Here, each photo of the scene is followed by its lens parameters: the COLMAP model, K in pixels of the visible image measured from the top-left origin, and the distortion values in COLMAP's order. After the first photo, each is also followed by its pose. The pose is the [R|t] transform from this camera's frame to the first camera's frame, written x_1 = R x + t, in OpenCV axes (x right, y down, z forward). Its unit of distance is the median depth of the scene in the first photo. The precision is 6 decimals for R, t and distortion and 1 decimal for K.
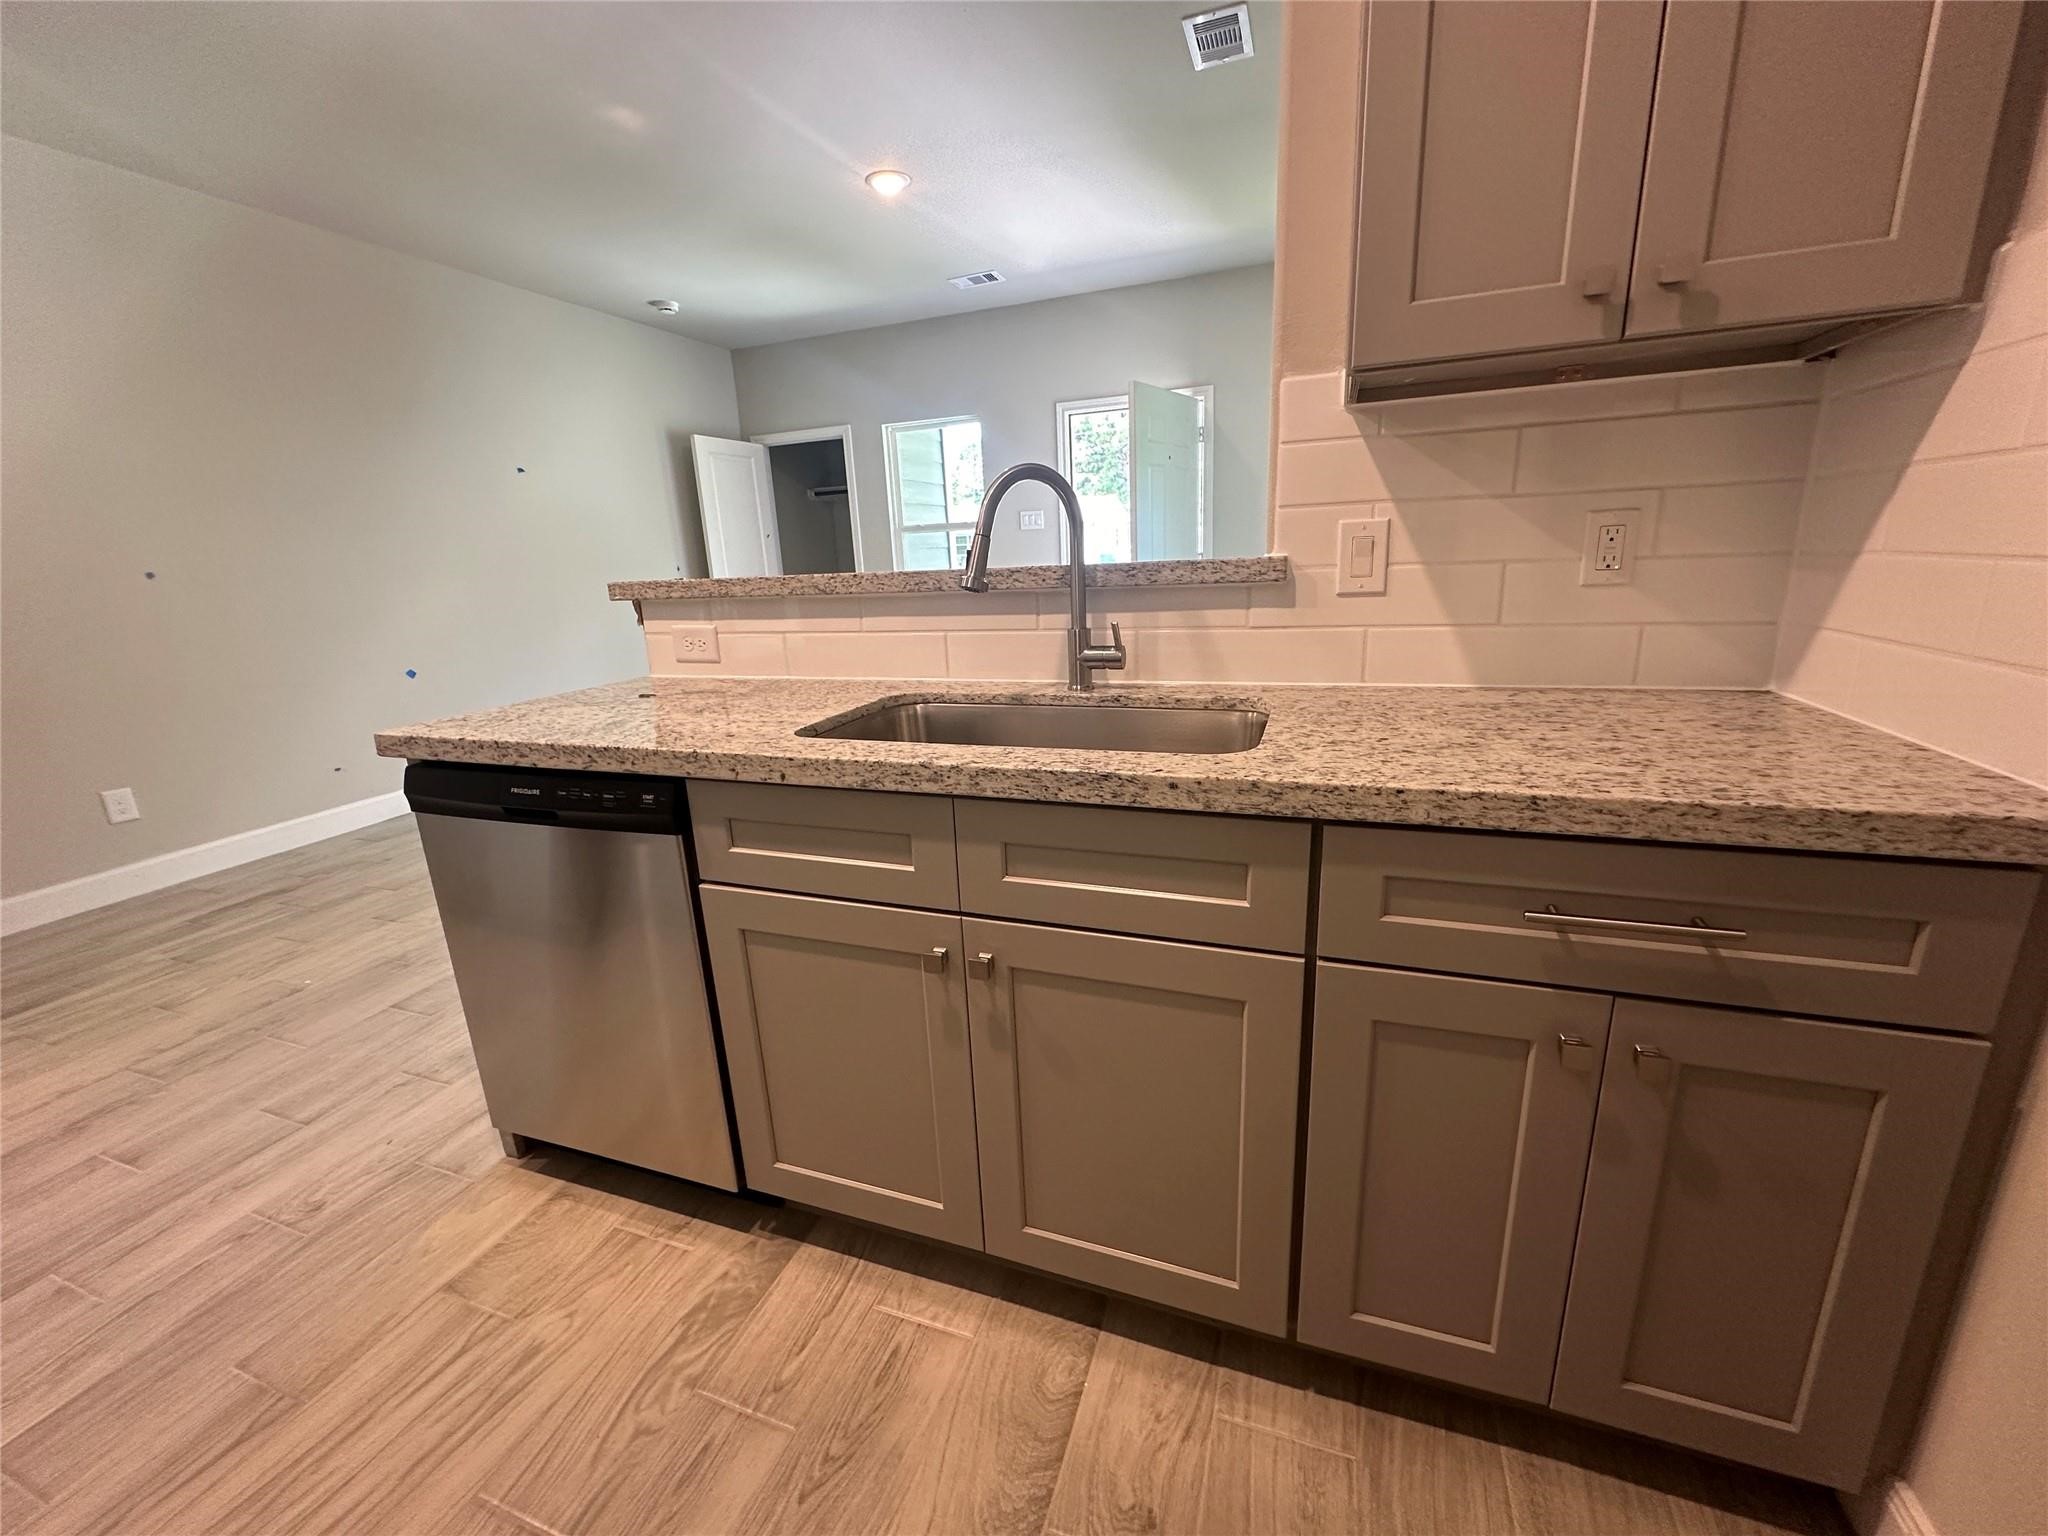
lens RADIAL K [[819.1, 0, 1018.8], [0, 819.1, 768.0], [0, 0, 1]] dist [-0.005528, 0.001018]
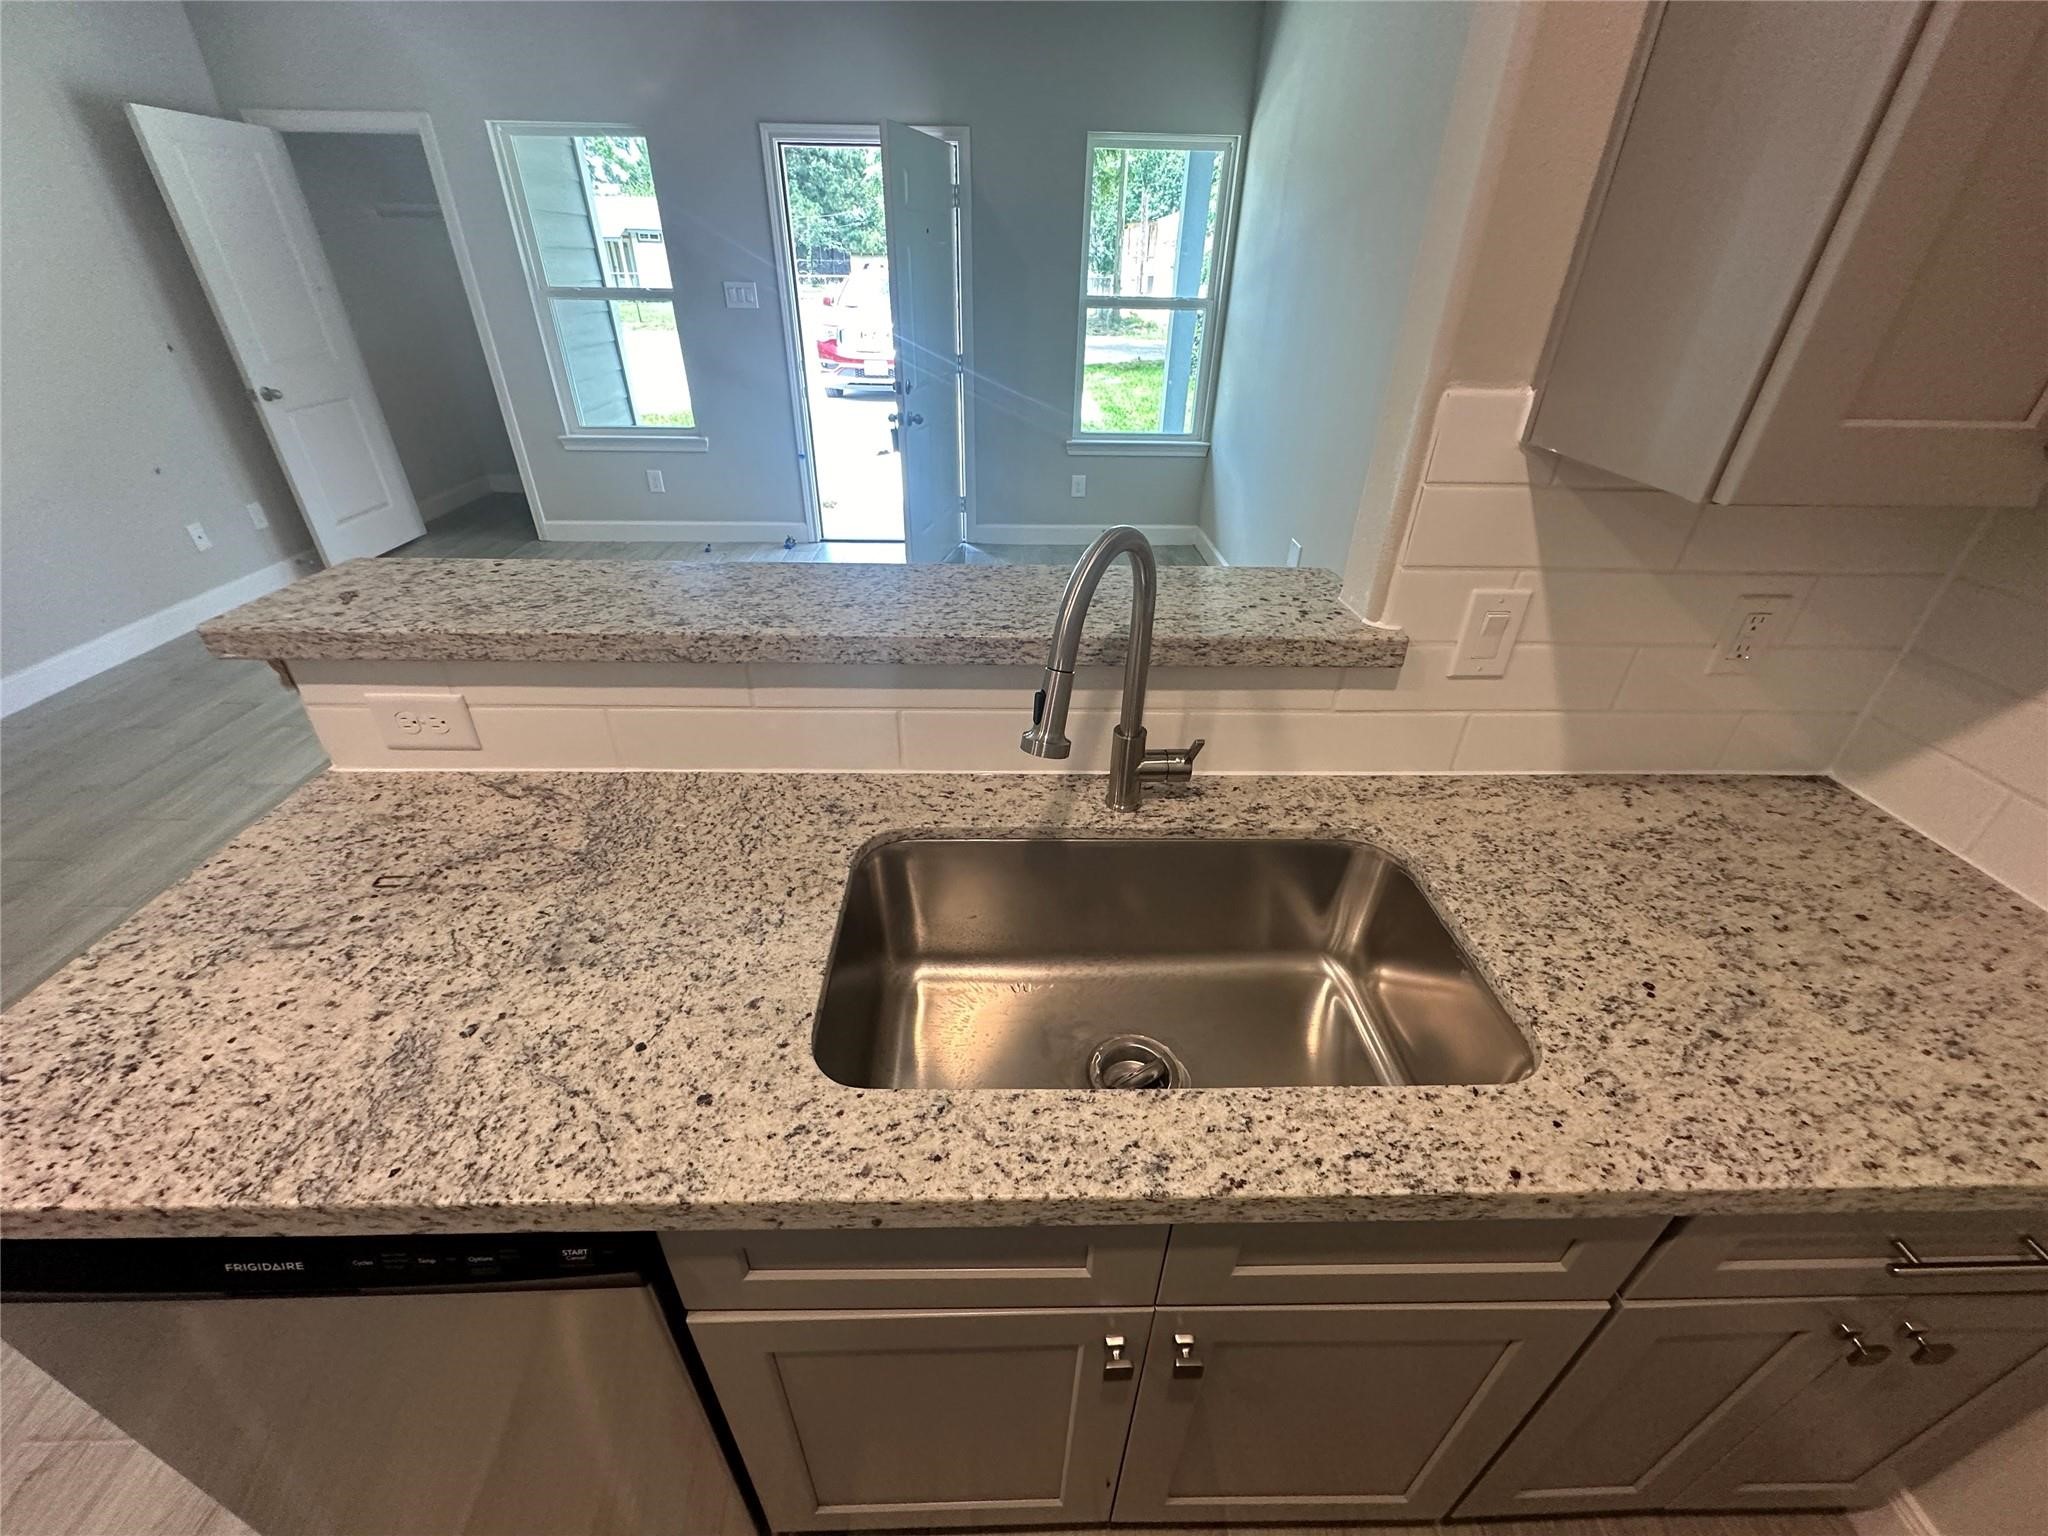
lens RADIAL K [[819.1, 0, 1021.3], [0, 819.1, 769.2], [0, 0, 1]] dist [-0.005528, 0.001018]
pose [[0.927313, -0.141266, 0.346604, -0.305450], [0.037062, 0.956145, 0.290540, -0.403568], [-0.372447, -0.256575, 0.891881, 0.462366]]
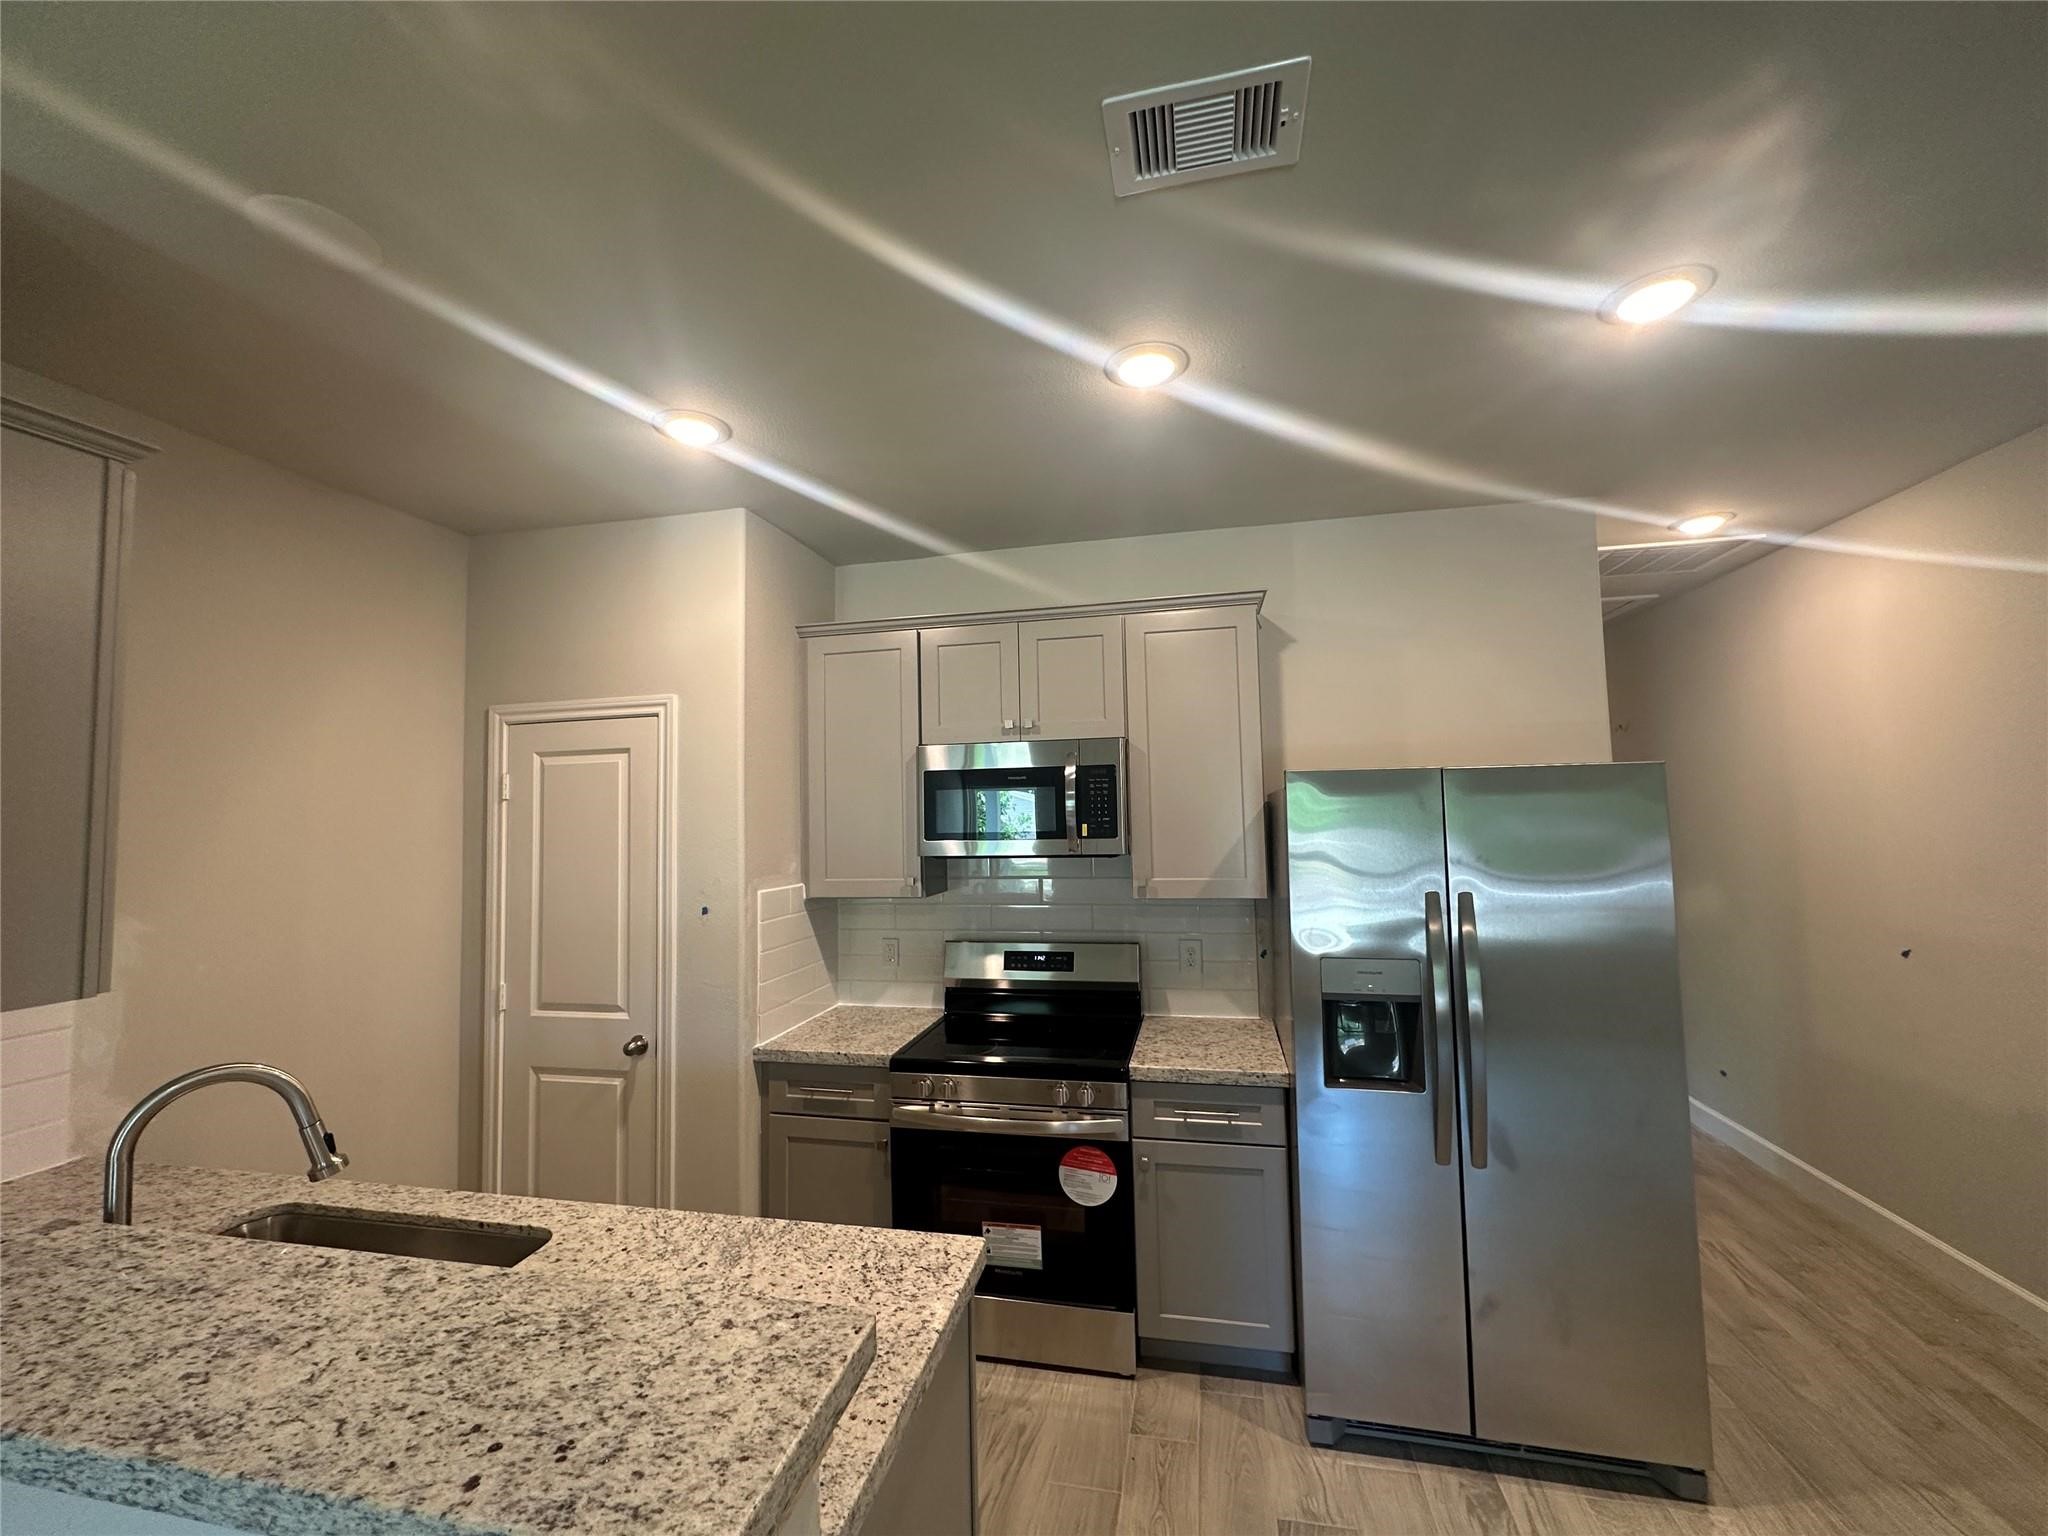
lens RADIAL K [[819.1, 0, 1022.5], [0, 819.1, 776.8], [0, 0, 1]] dist [-0.005528, 0.001018]
pose [[-0.987783, 0.062810, -0.142614, -0.801558], [0.030842, 0.975869, 0.216170, -0.903233], [0.152750, 0.209130, -0.965884, 2.061550]]
